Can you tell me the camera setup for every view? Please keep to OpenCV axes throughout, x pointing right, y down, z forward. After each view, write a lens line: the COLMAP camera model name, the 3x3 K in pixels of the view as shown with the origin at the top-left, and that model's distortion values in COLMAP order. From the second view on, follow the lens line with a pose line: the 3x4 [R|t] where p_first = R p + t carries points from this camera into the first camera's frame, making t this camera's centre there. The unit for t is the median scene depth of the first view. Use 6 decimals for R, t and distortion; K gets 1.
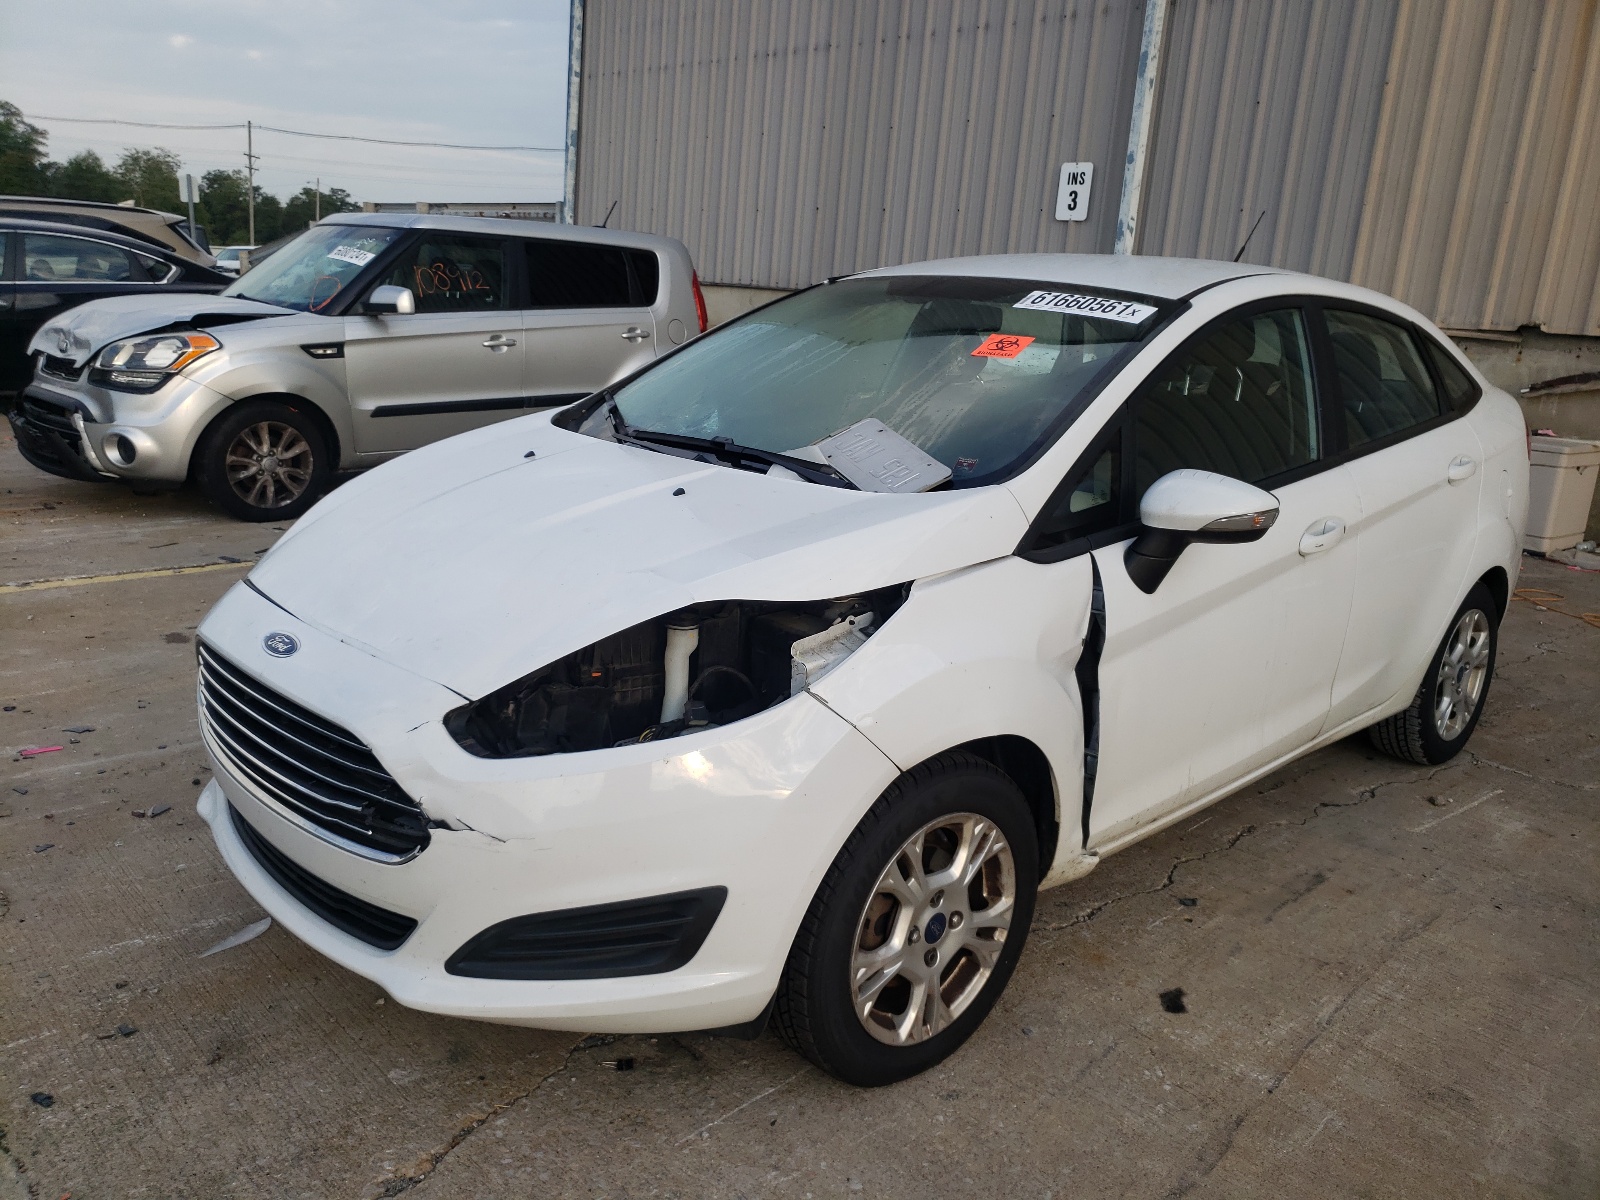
lens RADIAL K [[1225.1, 0, 800.0], [0, 1225.1, 600.0], [0, 0, 1]] dist [0.040819, -0.000138]
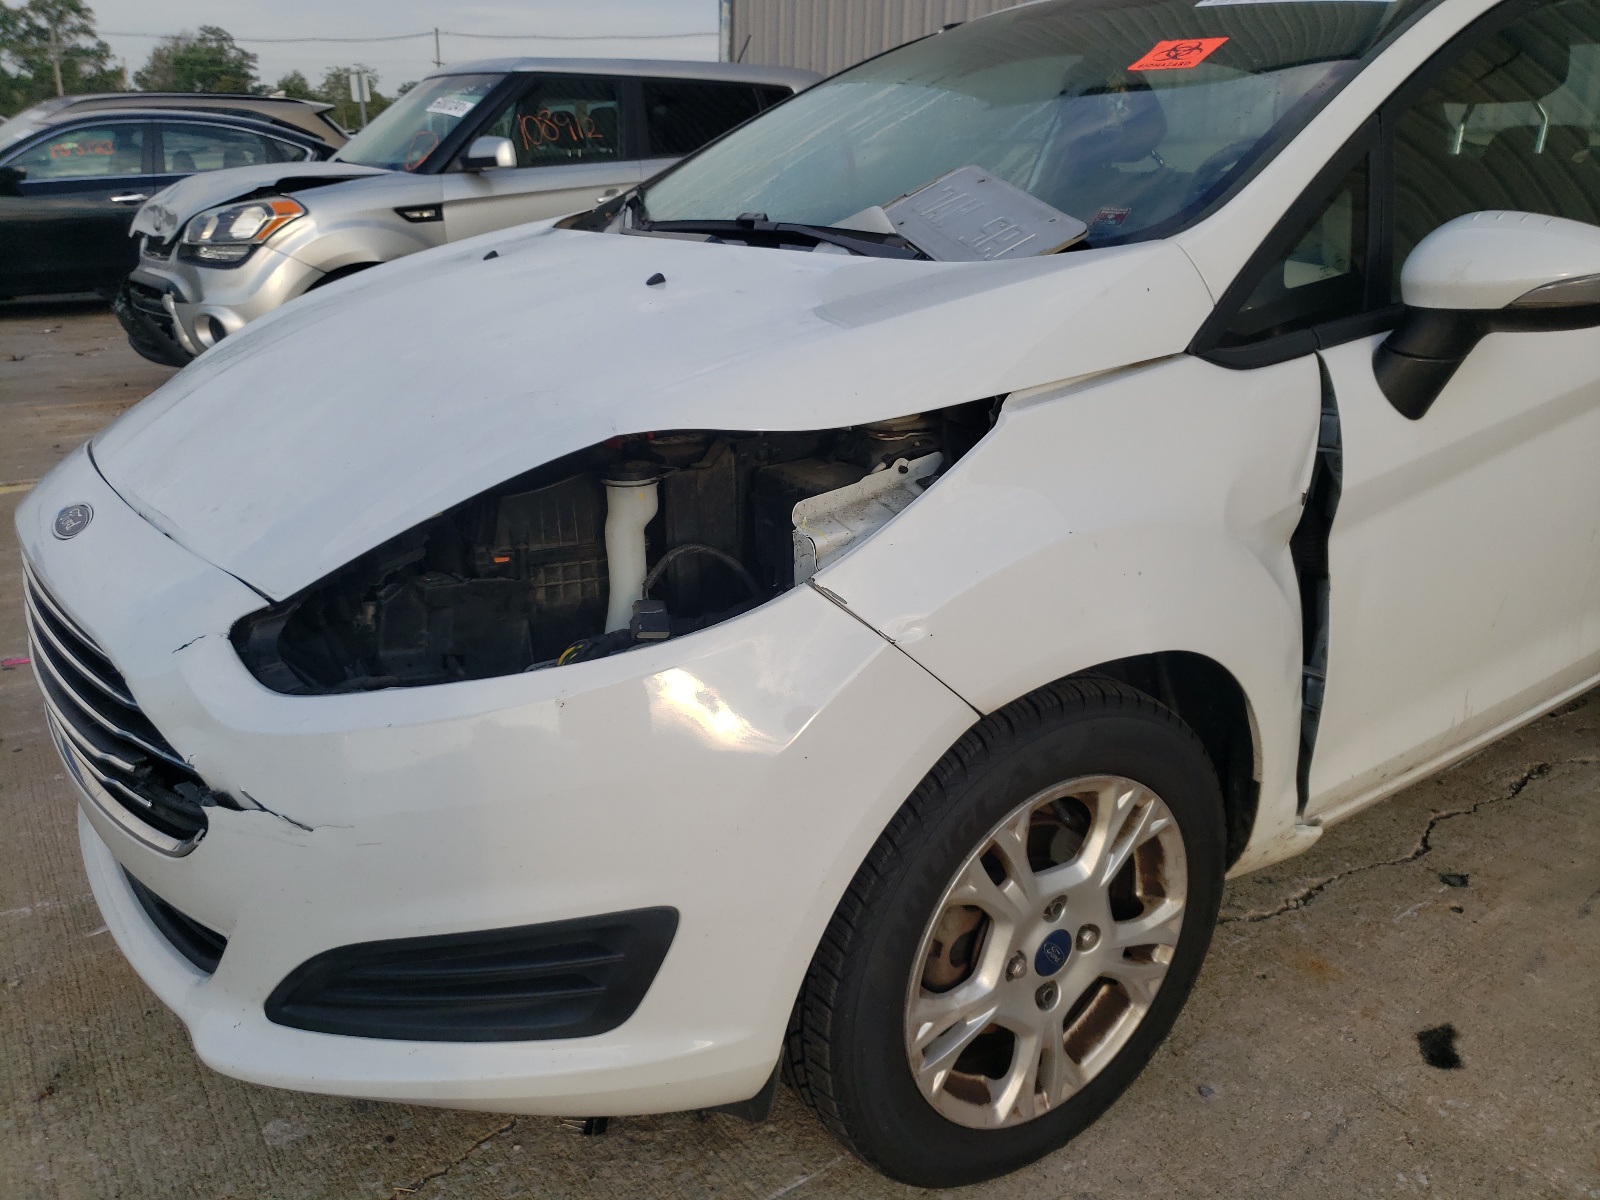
lens RADIAL K [[1254.8, 0, 800.0], [0, 1254.8, 600.0], [0, 0, 1]] dist [-0.028160, 0.088939]
pose [[0.988503, -0.008205, -0.150979, 0.075885], [0.021010, 0.996294, 0.083410, 0.027533], [0.149735, -0.085623, 0.985012, 0.341093]]
